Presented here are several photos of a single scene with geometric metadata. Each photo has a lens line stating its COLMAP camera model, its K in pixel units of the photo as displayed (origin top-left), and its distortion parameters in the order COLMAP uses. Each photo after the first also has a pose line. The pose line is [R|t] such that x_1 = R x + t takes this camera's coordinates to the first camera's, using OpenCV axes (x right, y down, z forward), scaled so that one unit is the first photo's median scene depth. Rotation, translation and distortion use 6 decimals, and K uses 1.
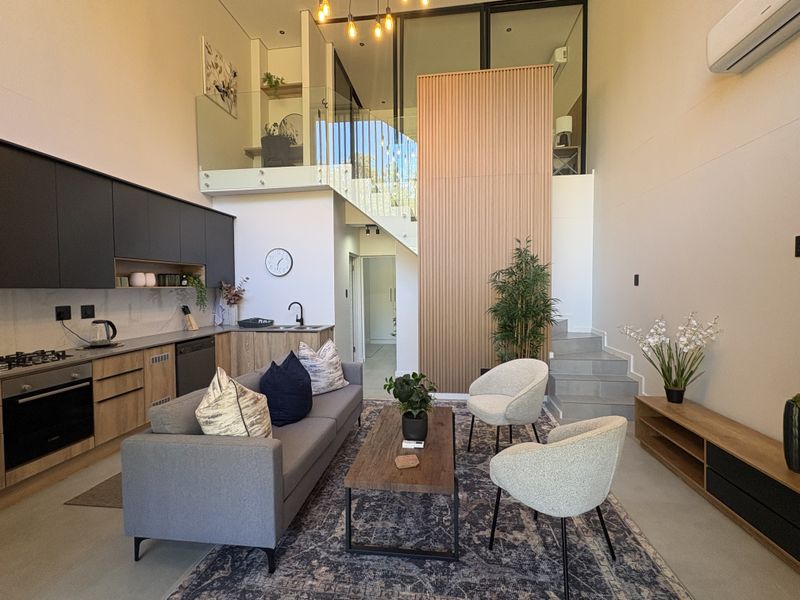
lens RADIAL K [[364.3, 0, 400.0], [0, 364.3, 300.0], [0, 0, 1]] dist [0.003268, 0.000921]
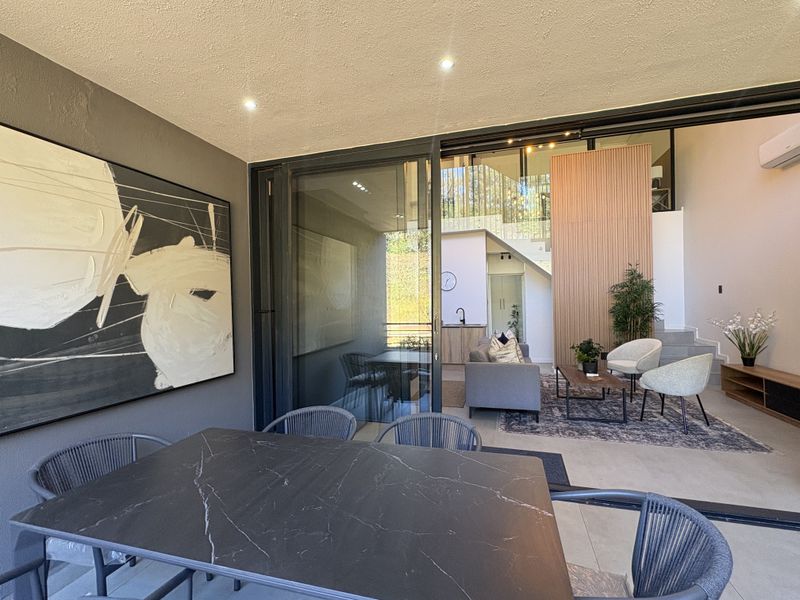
lens RADIAL K [[364.3, 0, 400.0], [0, 364.3, 300.0], [0, 0, 1]] dist [0.003268, 0.000921]
pose [[0.987334, -0.012474, -0.158163, -0.483413], [0.007264, 0.999413, -0.033476, 0.034390], [0.158488, 0.031903, 0.986845, -0.808543]]
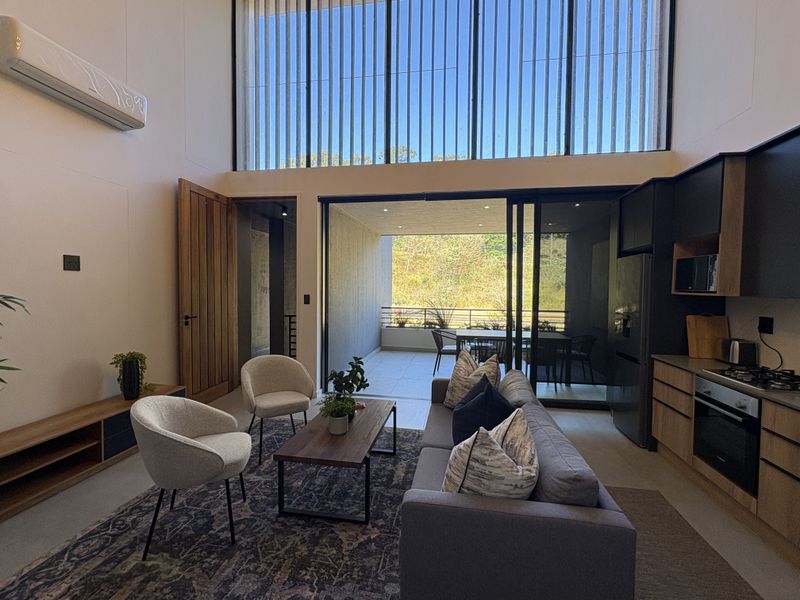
lens RADIAL K [[364.3, 0, 400.0], [0, 364.3, 300.0], [0, 0, 1]] dist [0.003268, 0.000921]
pose [[-0.999504, -0.004597, 0.031141, -0.133818], [-0.002540, 0.997831, 0.065776, -0.070646], [-0.031376, 0.065664, -0.997348, 1.631840]]
